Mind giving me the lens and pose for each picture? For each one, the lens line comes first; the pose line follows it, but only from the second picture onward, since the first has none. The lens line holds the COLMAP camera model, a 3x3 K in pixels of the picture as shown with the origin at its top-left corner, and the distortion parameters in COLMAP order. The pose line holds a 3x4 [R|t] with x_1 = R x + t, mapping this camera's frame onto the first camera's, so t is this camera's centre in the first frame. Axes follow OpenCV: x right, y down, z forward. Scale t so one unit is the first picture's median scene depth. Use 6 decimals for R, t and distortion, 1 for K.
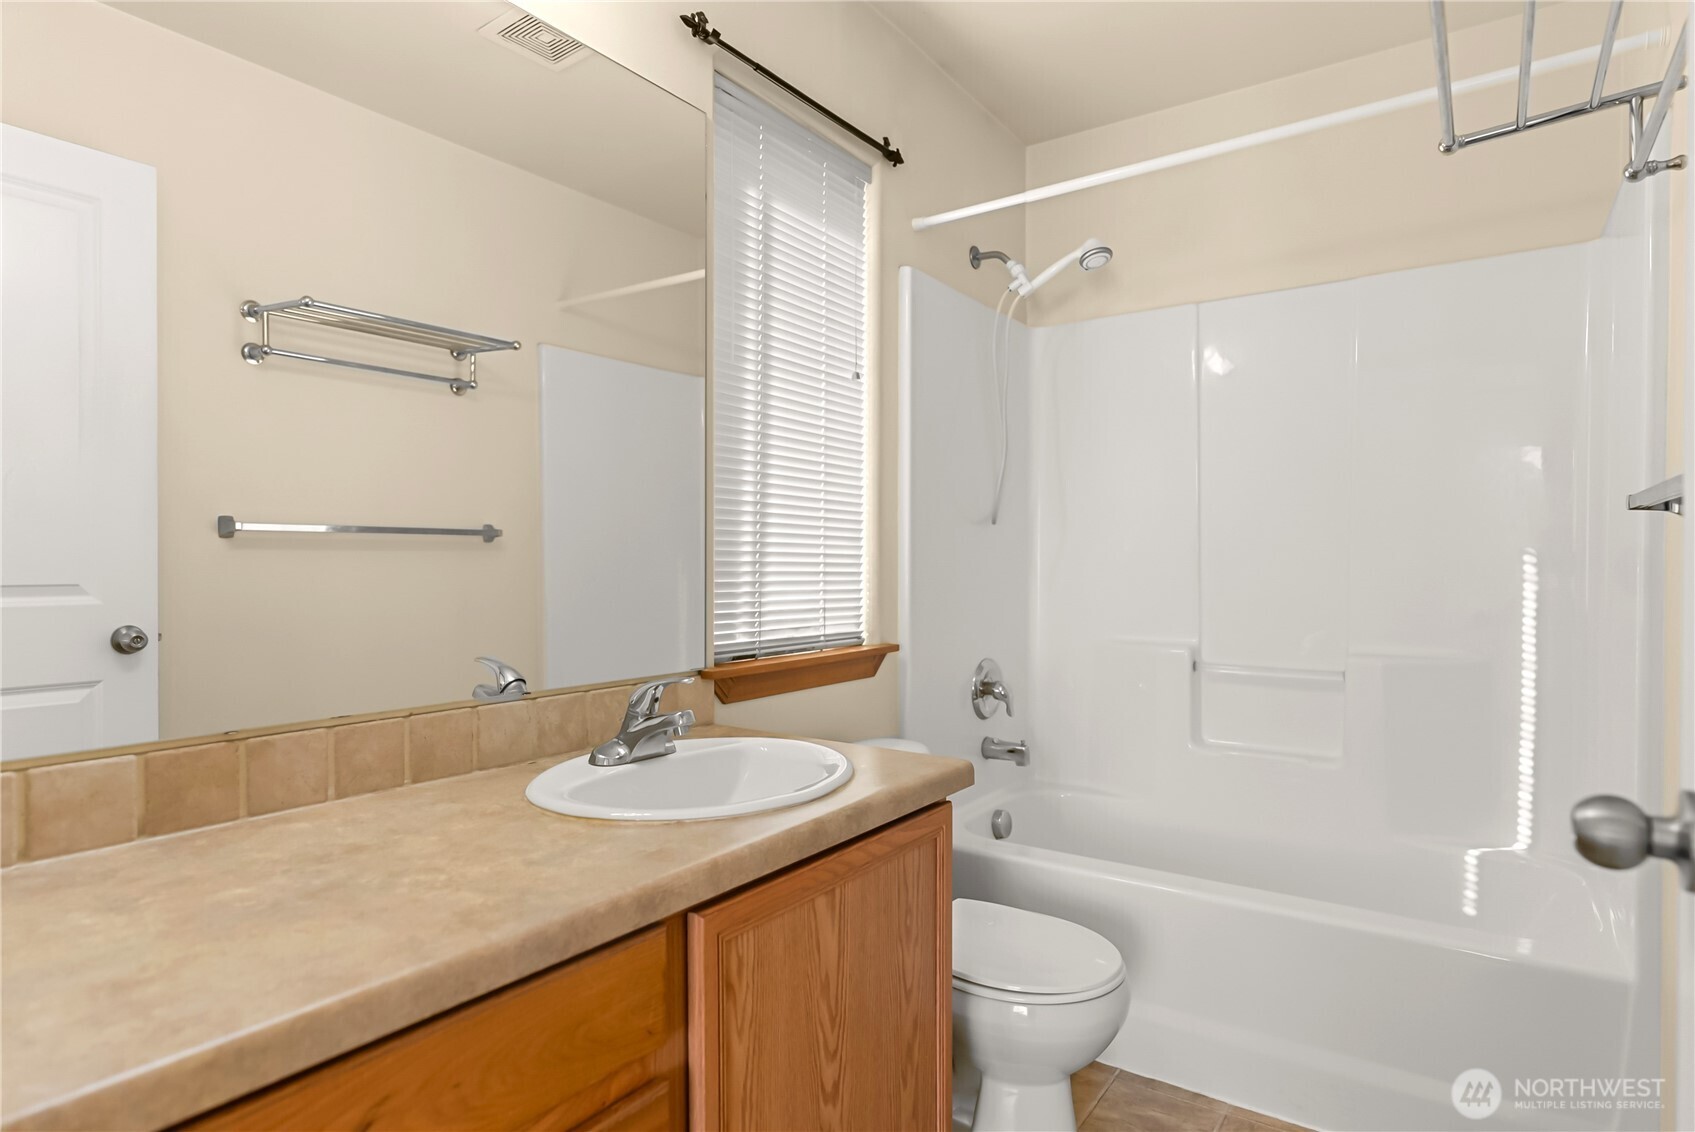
lens RADIAL K [[886.2, 0, 847.5], [0, 886.2, 566.0], [0, 0, 1]] dist [0.000120, 0.000001]
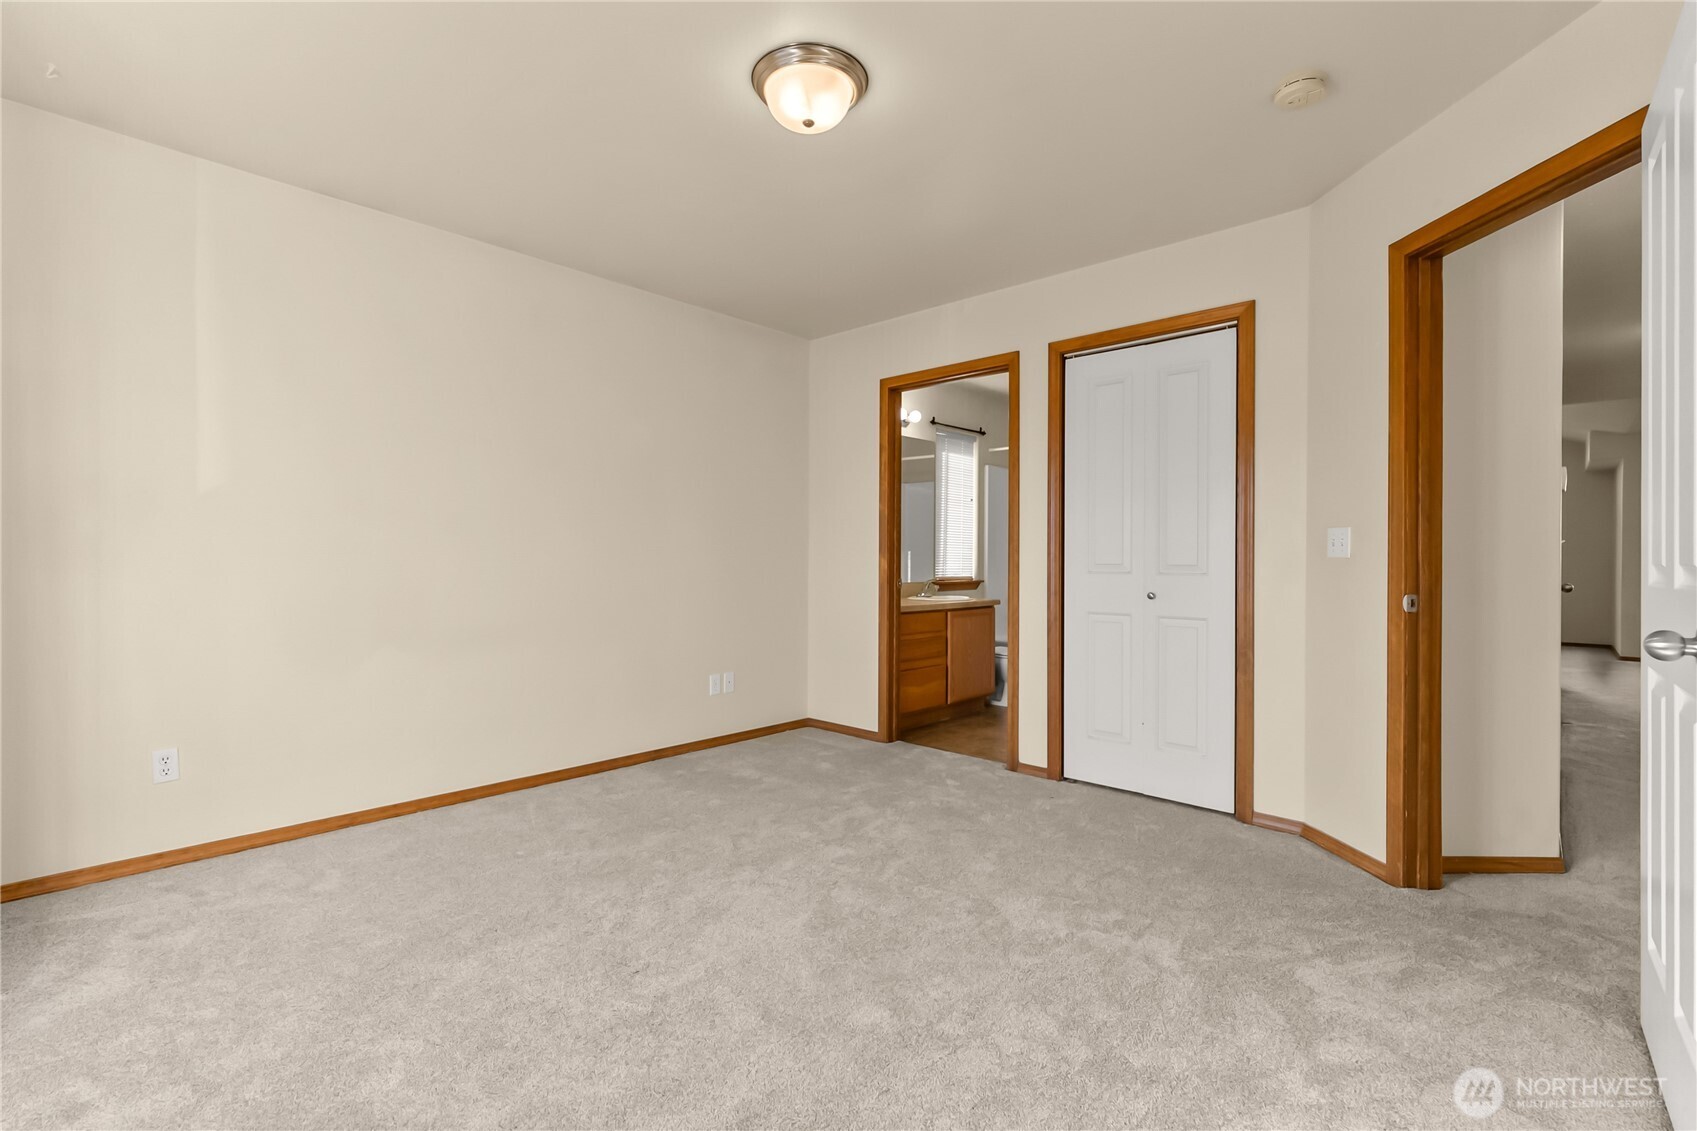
lens RADIAL K [[735.5, 0, 848.5], [0, 735.5, 565.5], [0, 0, 1]] dist [0.000438, 0.000029]
pose [[0.991141, 0.002506, -0.132792, -0.083964], [-0.002380, 0.999997, 0.001110, 0.033231], [0.132794, -0.000784, 0.991143, -1.887972]]
